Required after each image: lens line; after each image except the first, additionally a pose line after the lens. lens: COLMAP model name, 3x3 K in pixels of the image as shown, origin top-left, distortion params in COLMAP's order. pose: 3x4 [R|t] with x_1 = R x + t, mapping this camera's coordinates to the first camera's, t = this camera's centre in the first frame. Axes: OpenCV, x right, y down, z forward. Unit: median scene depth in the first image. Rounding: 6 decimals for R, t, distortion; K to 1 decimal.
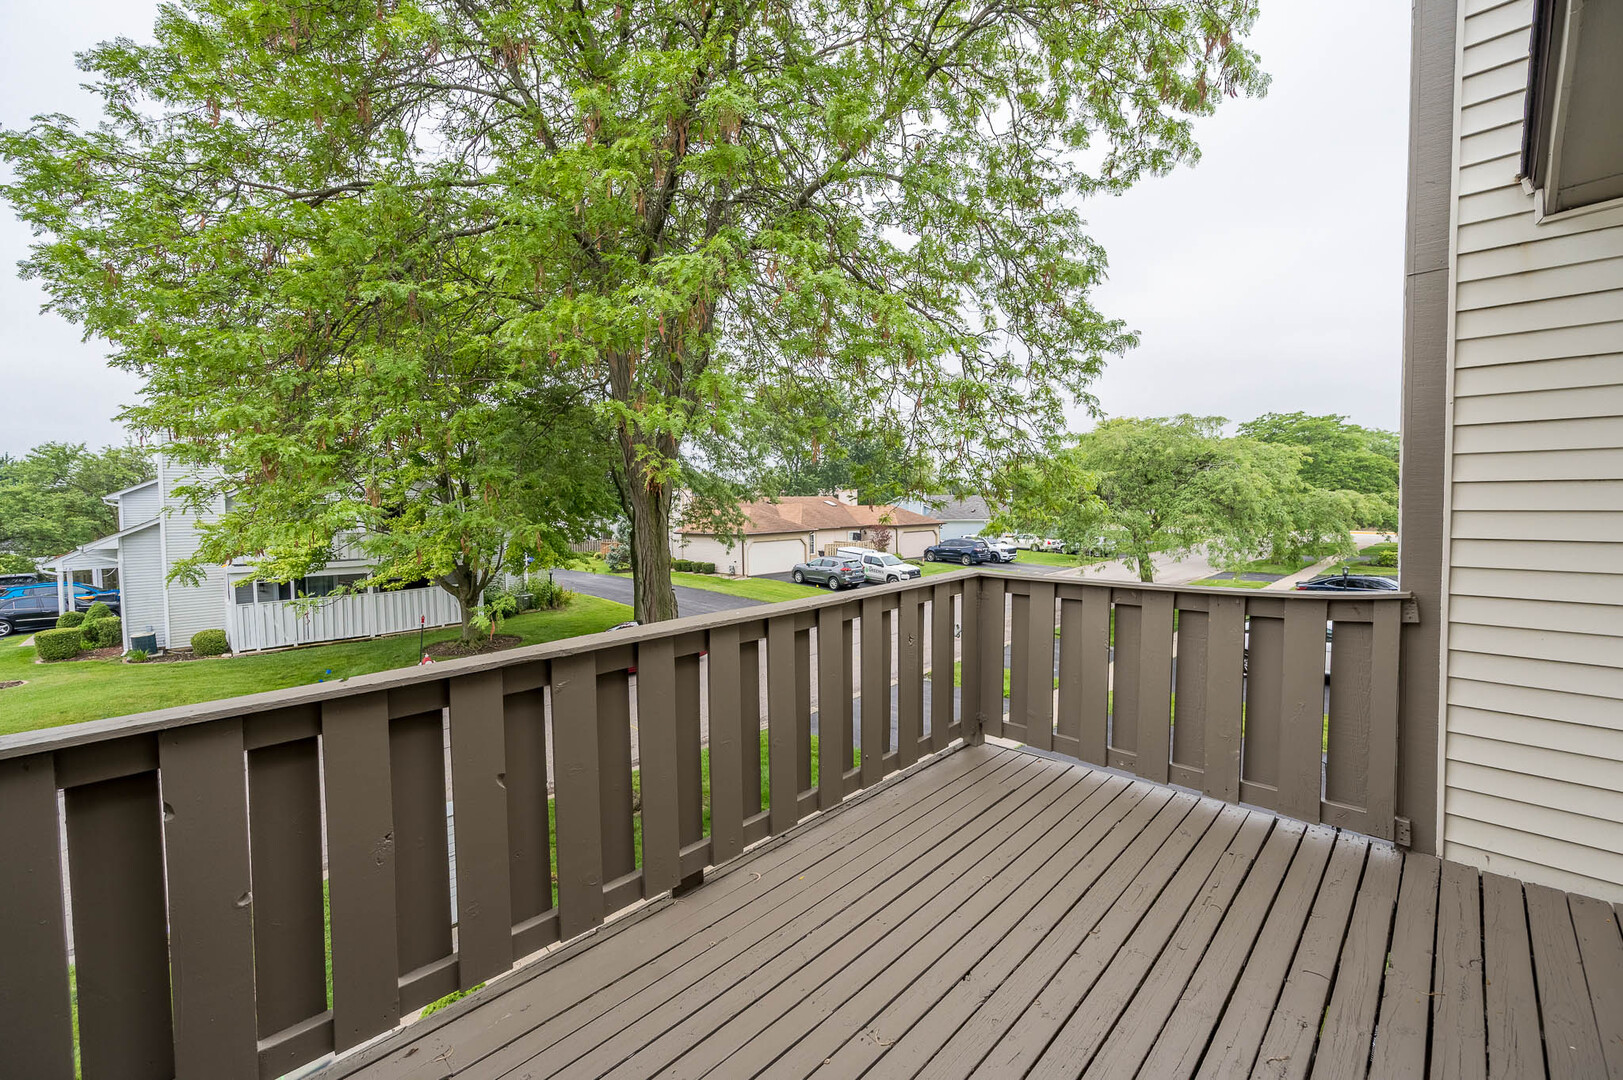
lens RADIAL K [[656.8, 0, 811.0], [0, 656.8, 536.9], [0, 0, 1]] dist [0.001478, 0.000214]
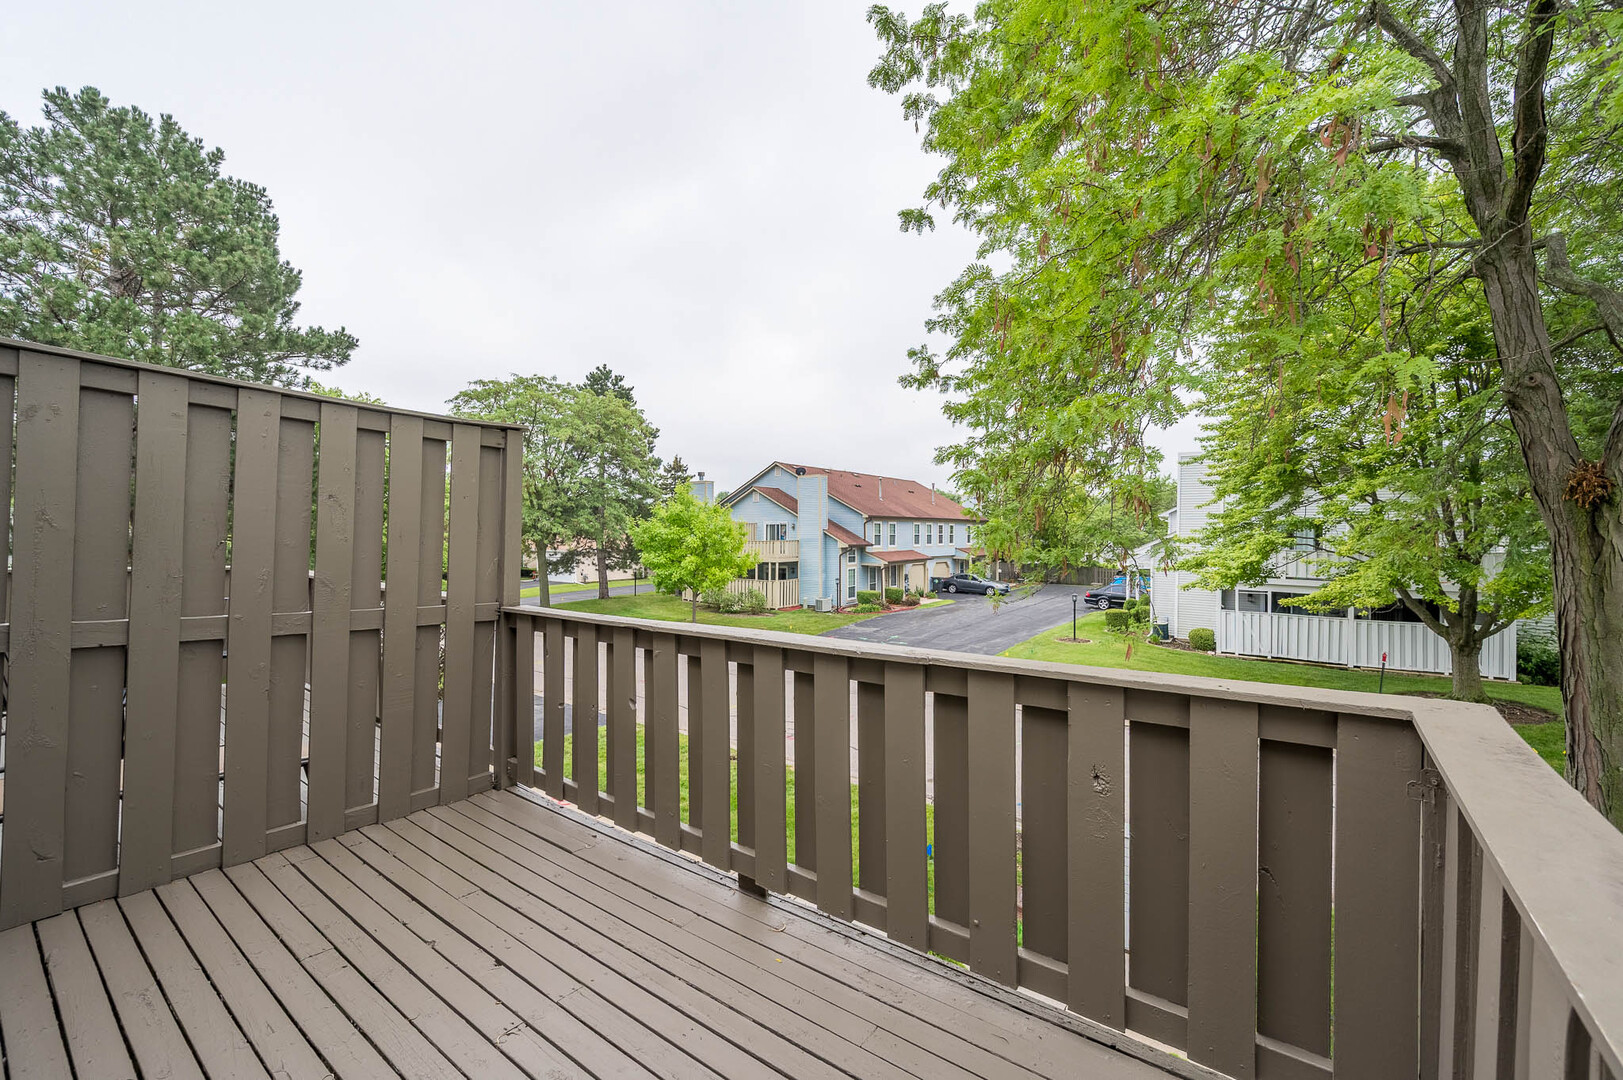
lens RADIAL K [[656.8, 0, 811.0], [0, 656.8, 536.9], [0, 0, 1]] dist [0.001478, 0.000214]
pose [[0.156968, 0.027837, -0.987211, 0.117335], [-0.053756, 0.998362, 0.019604, -0.005048], [0.986140, 0.049992, 0.158207, 0.129496]]
